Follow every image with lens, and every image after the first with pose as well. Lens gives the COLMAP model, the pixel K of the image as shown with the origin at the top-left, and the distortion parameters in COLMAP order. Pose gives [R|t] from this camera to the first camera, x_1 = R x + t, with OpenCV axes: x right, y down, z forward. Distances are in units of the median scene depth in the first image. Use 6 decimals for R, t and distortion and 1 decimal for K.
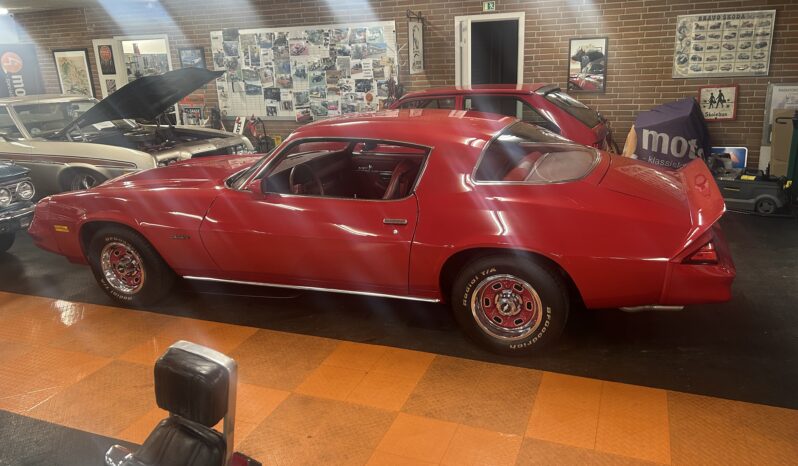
lens RADIAL K [[601.8, 0, 400.7], [0, 601.8, 233.1], [0, 0, 1]] dist [0.031998, -0.028786]
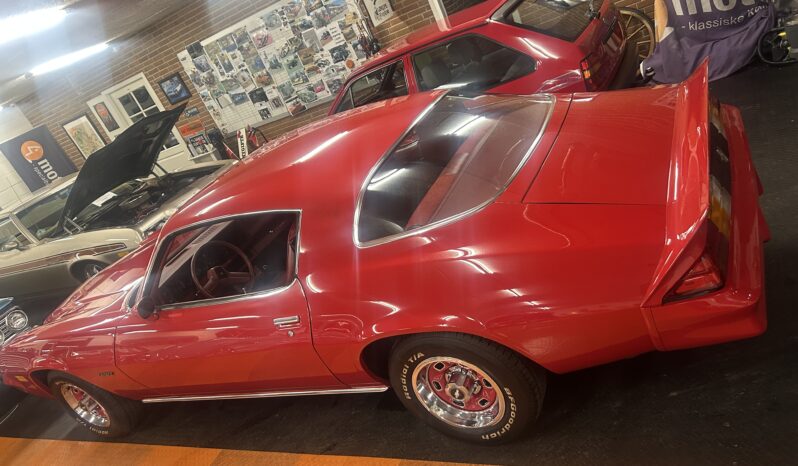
lens RADIAL K [[601.8, 0, 398.2], [0, 601.8, 233.1], [0, 0, 1]] dist [0.031998, -0.028786]
pose [[0.925300, -0.305716, -0.224403, 0.129941], [0.334361, 0.936871, 0.102349, -0.061263], [0.178947, -0.169735, 0.969107, 0.122932]]
